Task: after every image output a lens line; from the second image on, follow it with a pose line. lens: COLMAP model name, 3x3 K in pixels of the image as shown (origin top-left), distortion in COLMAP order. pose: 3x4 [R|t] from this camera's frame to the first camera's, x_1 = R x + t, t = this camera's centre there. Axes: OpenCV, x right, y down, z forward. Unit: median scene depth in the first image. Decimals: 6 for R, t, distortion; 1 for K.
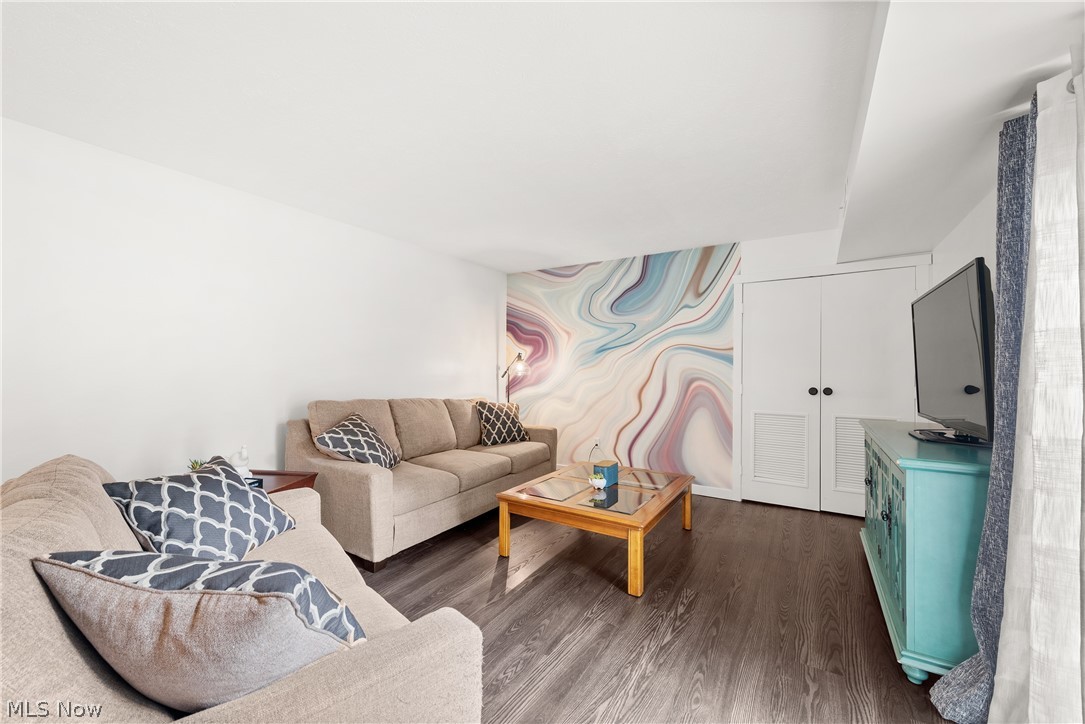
lens RADIAL K [[439.5, 0, 536.6], [0, 439.5, 368.0], [0, 0, 1]] dist [0.004924, -0.002531]
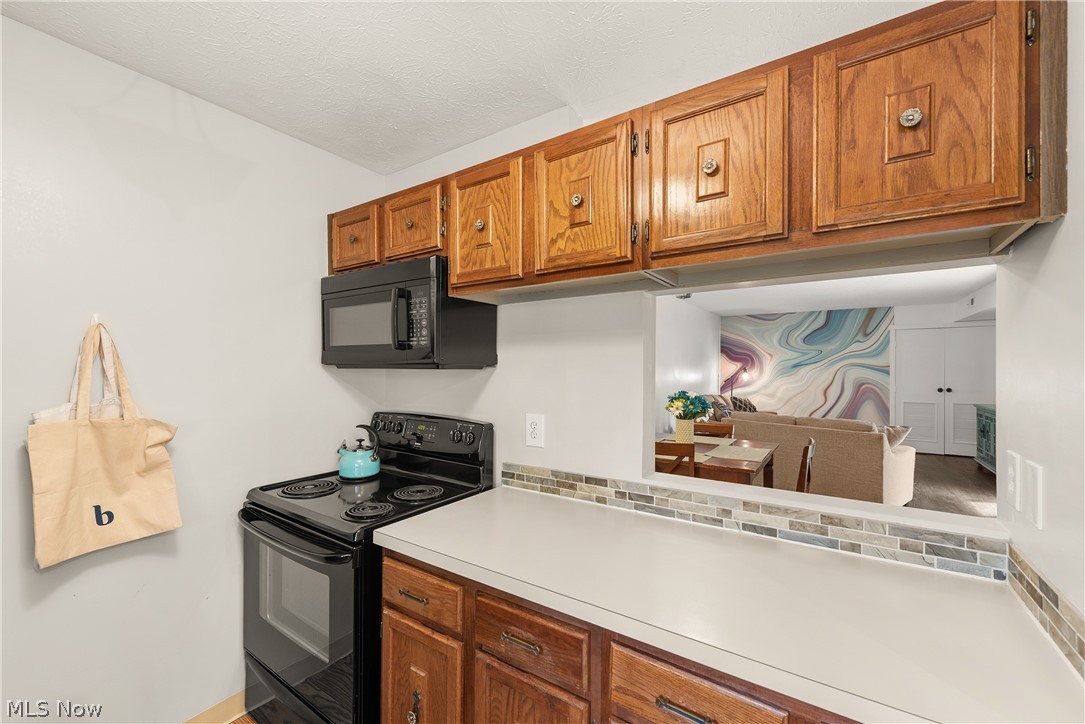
lens RADIAL K [[439.5, 0, 549.9], [0, 439.5, 369.1], [0, 0, 1]] dist [0.004924, -0.002531]
pose [[0.999663, -0.003208, -0.025772, -0.819008], [0.003221, 0.999995, 0.000438, -0.035497], [0.025771, -0.000521, 0.999668, -0.757873]]
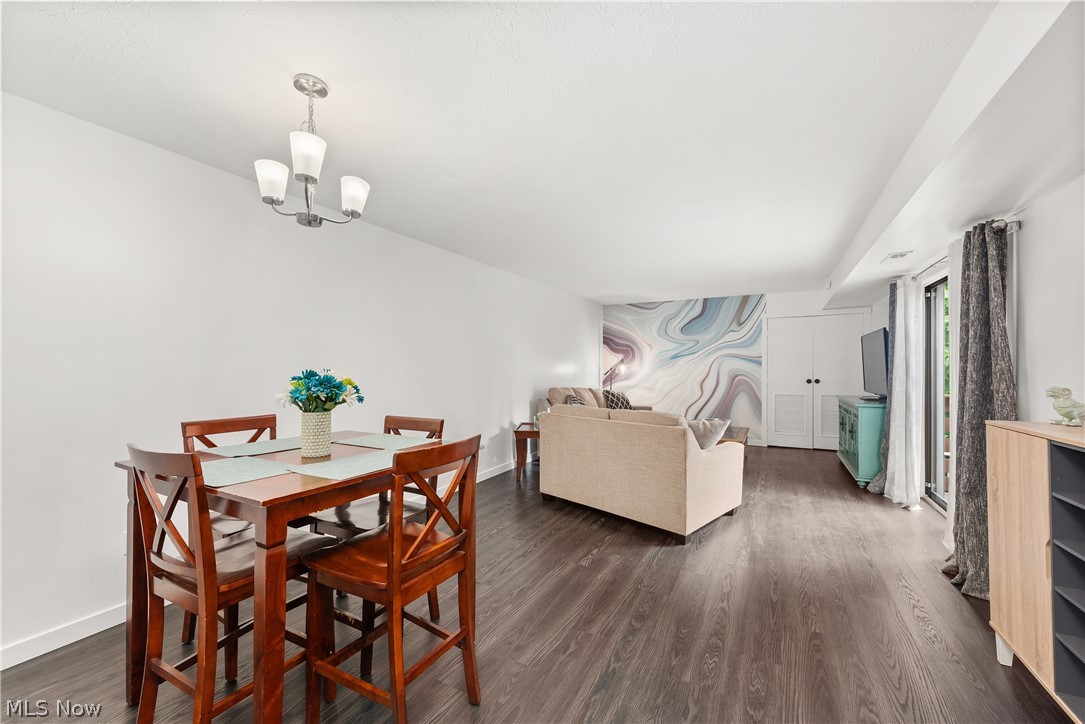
lens RADIAL K [[439.5, 0, 540.7], [0, 439.5, 367.0], [0, 0, 1]] dist [0.004924, -0.002531]
pose [[0.997531, -0.005072, 0.070050, -0.484832], [0.005132, 0.999987, -0.000682, -0.007523], [-0.070045, 0.001039, 0.997543, -0.585310]]
